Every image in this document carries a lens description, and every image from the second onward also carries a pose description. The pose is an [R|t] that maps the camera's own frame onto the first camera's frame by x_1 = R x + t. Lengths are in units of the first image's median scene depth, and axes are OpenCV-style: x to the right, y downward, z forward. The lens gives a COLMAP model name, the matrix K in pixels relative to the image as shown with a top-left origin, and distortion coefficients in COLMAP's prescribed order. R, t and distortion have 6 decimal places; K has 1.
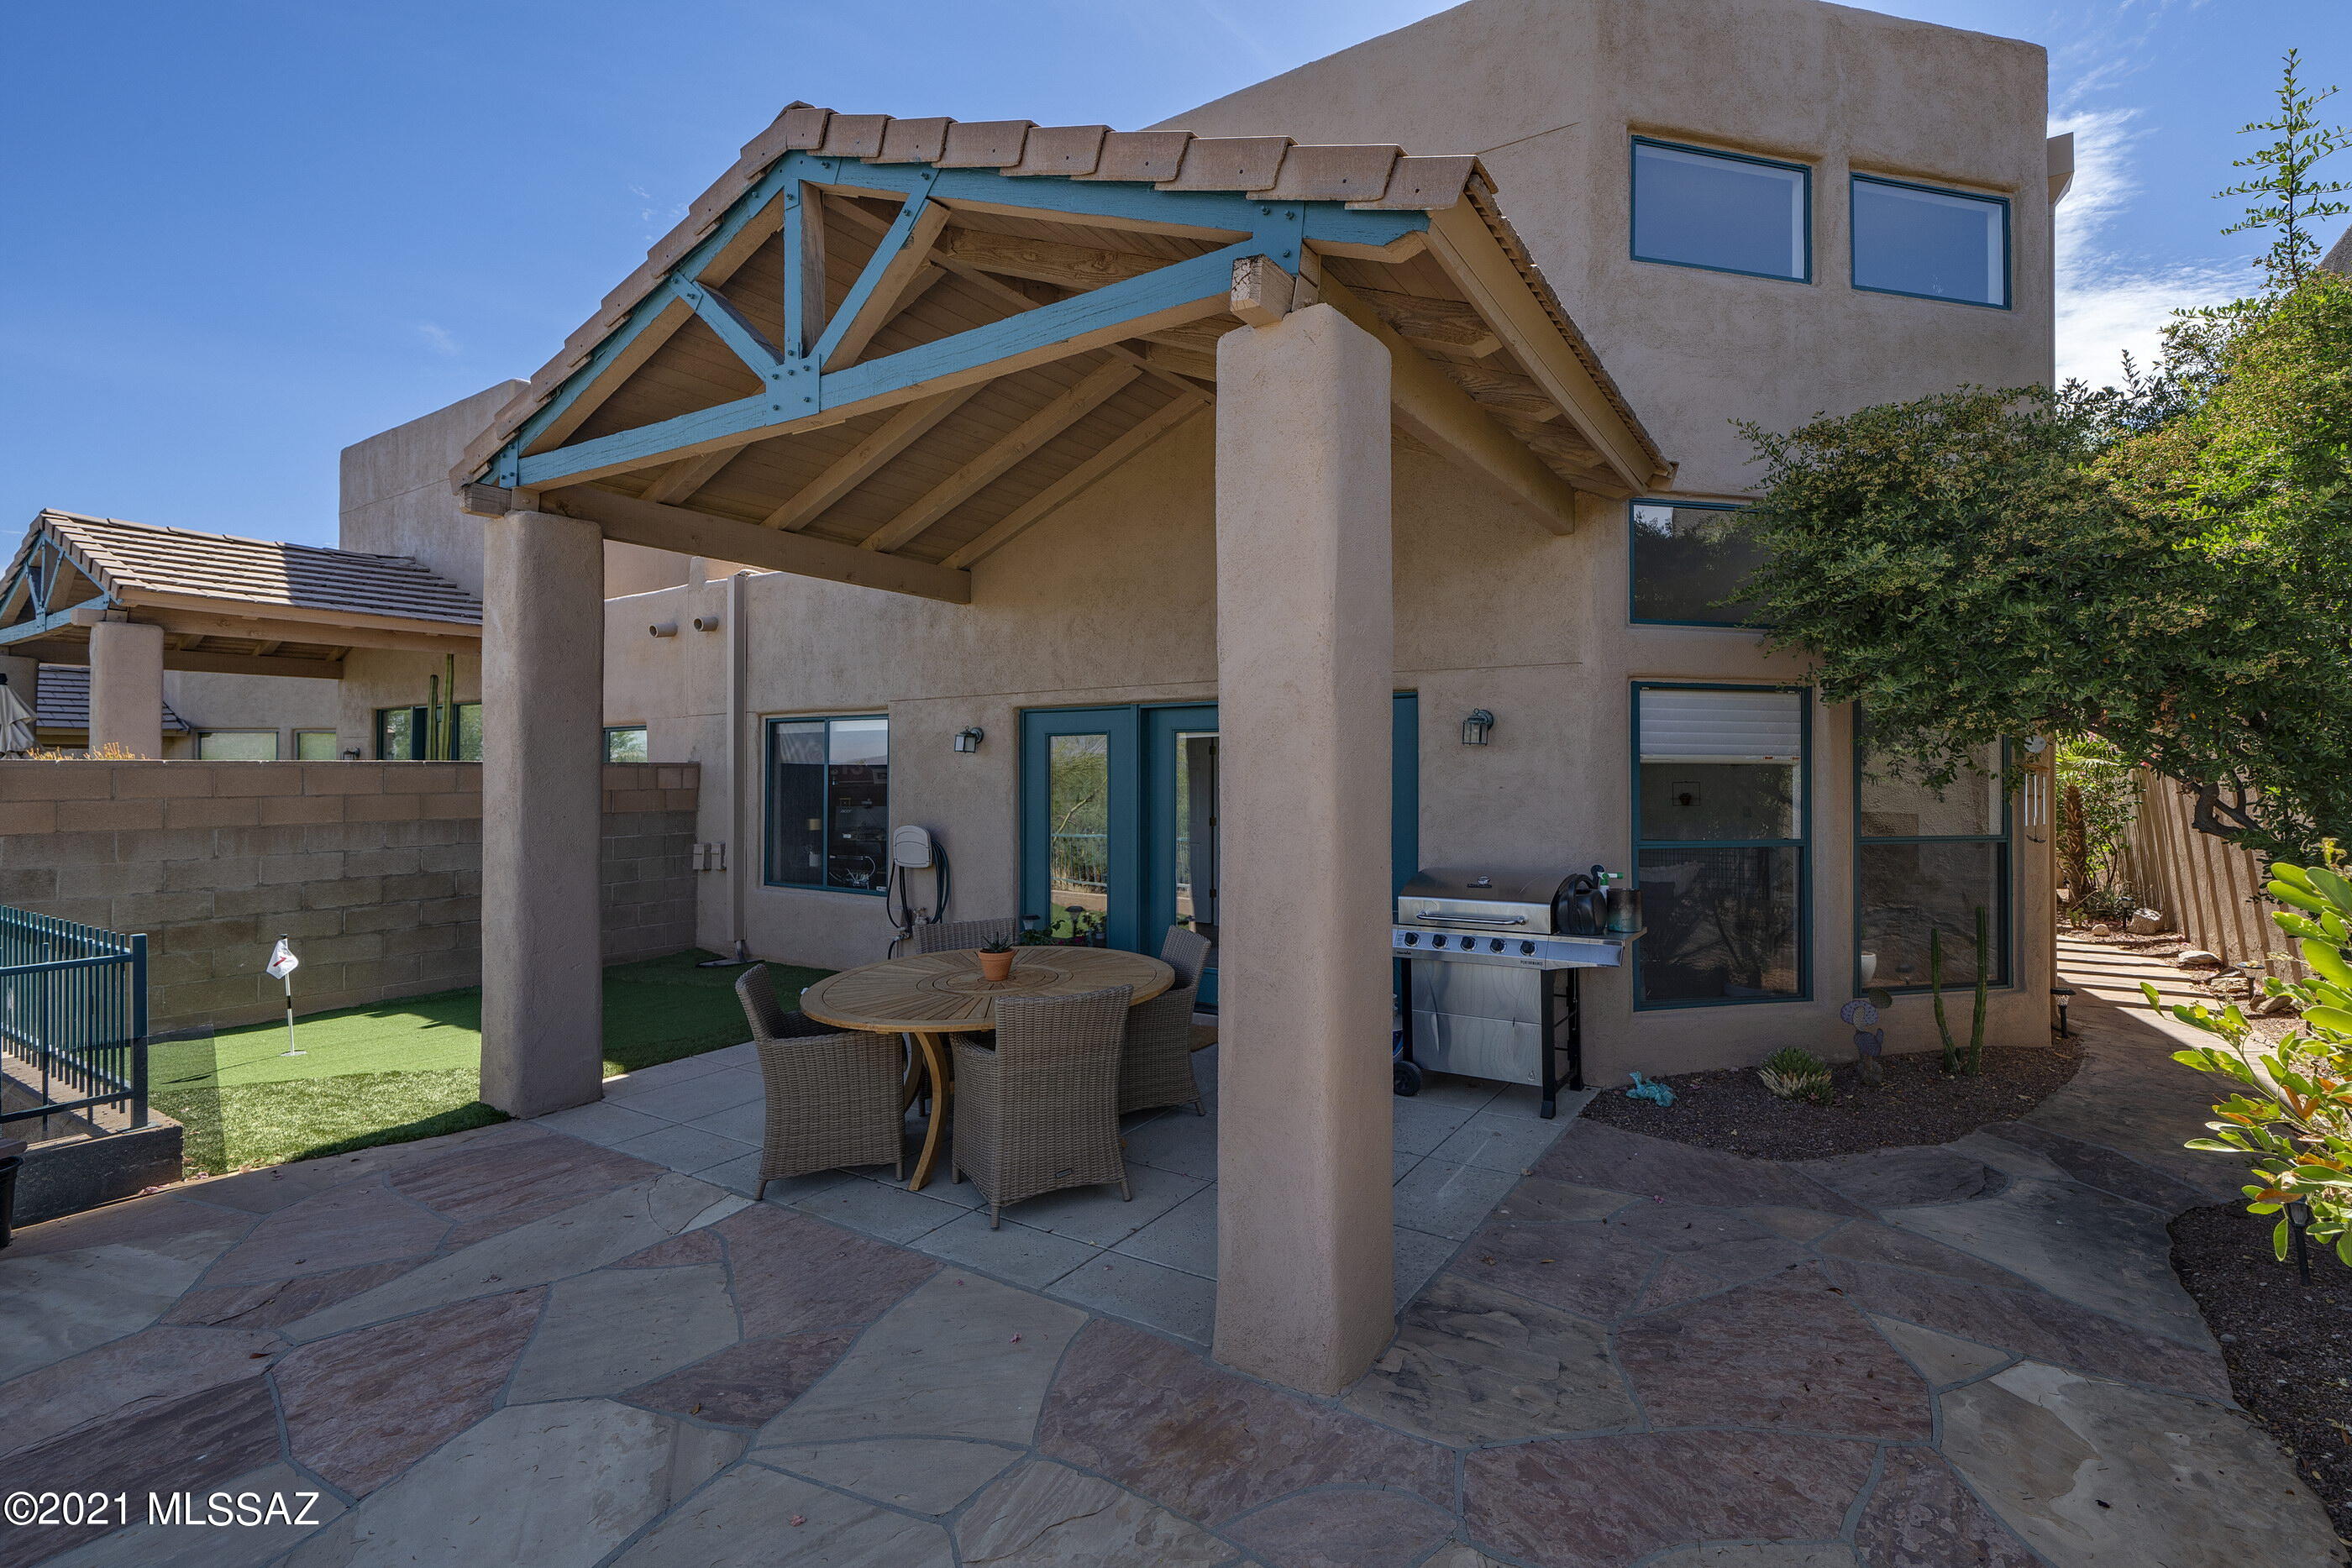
lens RADIAL K [[953.0, 0, 1176.7], [0, 953.0, 777.4], [0, 0, 1]] dist [-0.000854, -0.000129]
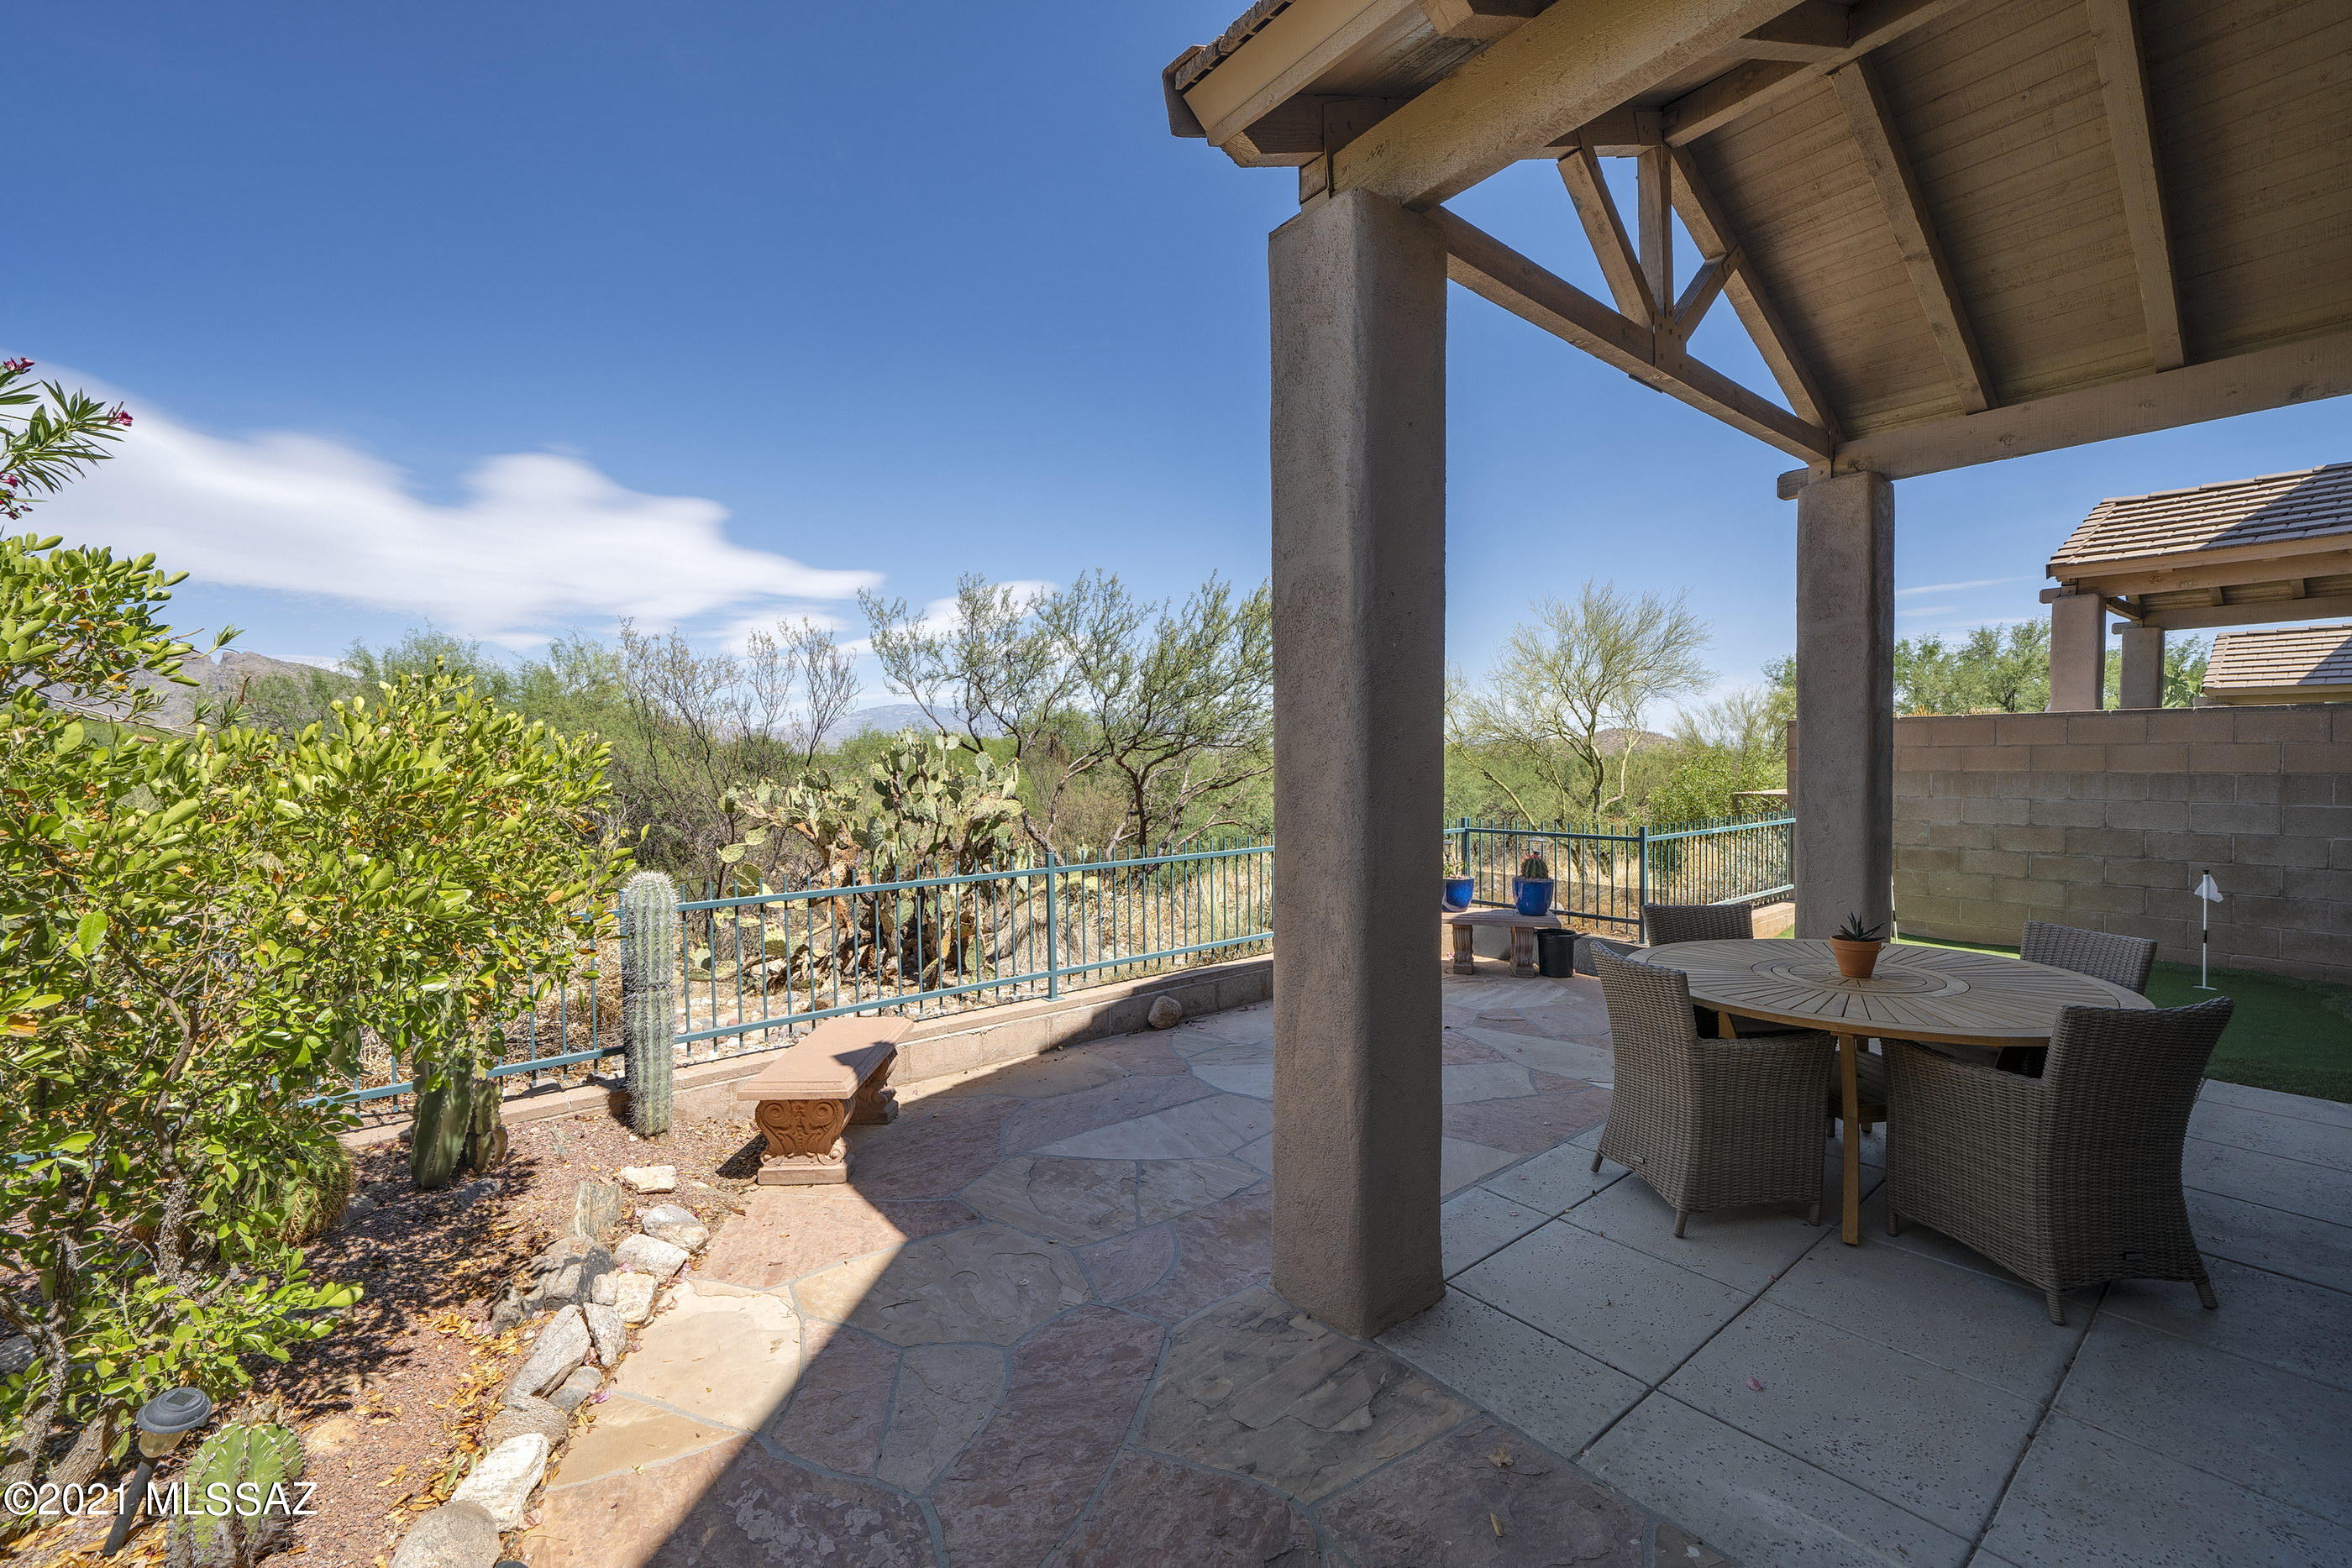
lens RADIAL K [[939.5, 0, 1176.1], [0, 939.5, 773.3], [0, 0, 1]] dist [0.000382, 0.000007]
pose [[-0.271060, 0.030893, -0.962067, 0.397184], [0.005672, 0.999519, 0.030498, 0.012379], [0.962546, 0.002810, -0.271105, 0.392064]]
